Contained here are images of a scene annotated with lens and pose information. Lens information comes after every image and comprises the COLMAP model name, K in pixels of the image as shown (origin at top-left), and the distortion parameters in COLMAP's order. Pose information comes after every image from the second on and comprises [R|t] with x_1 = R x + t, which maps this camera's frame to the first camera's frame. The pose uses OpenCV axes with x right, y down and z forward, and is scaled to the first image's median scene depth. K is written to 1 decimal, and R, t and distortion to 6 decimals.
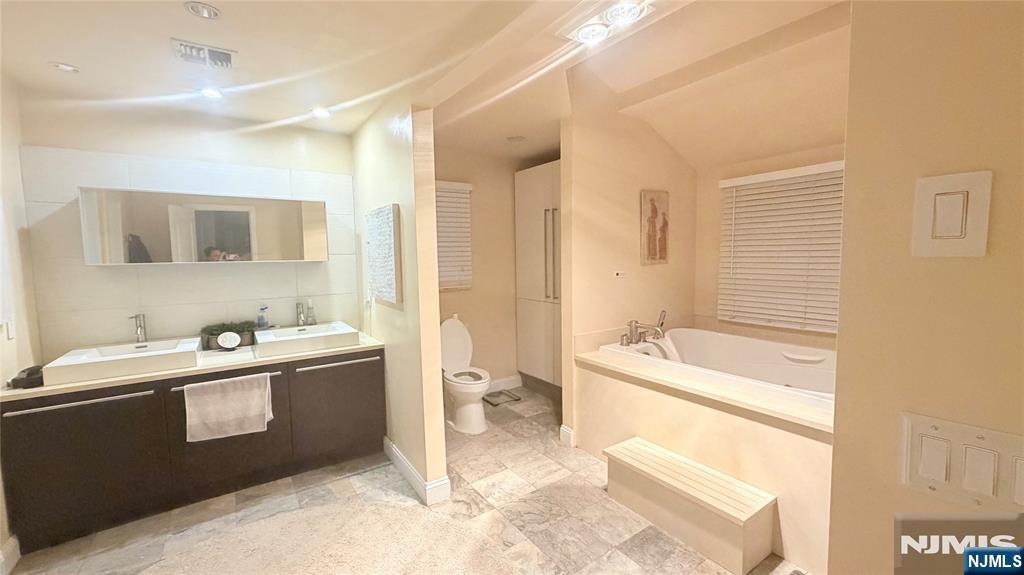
lens RADIAL K [[403.9, 0, 506.7], [0, 403.9, 288.4], [0, 0, 1]] dist [0.001570, 0.000038]
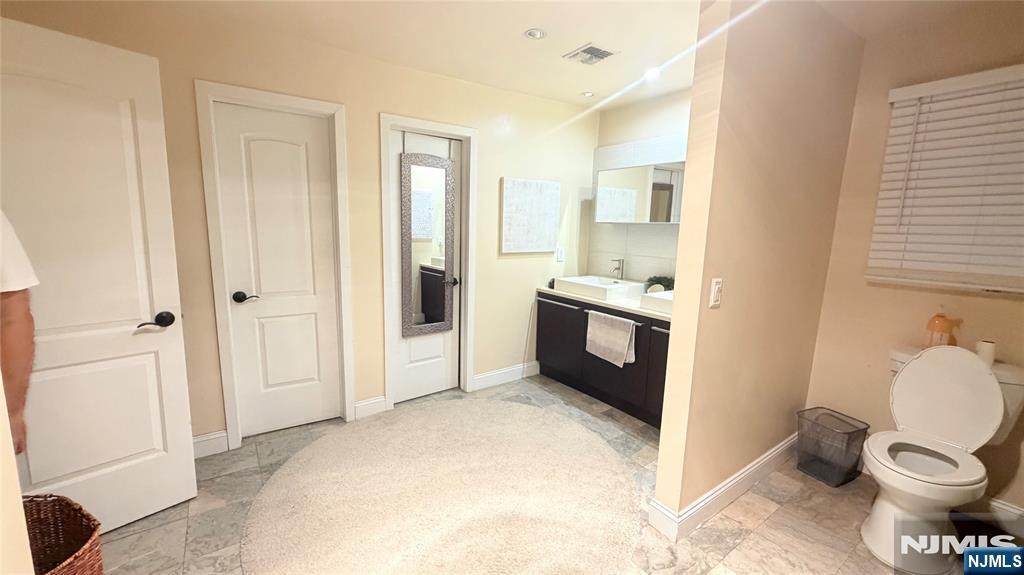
lens RADIAL K [[403.9, 0, 509.0], [0, 403.9, 288.9], [0, 0, 1]] dist [0.001570, 0.000038]
pose [[0.015415, 0.171248, -0.985107, 0.484837], [-0.101531, 0.980400, 0.168841, -0.032102], [0.994713, 0.097417, 0.032500, 0.598652]]
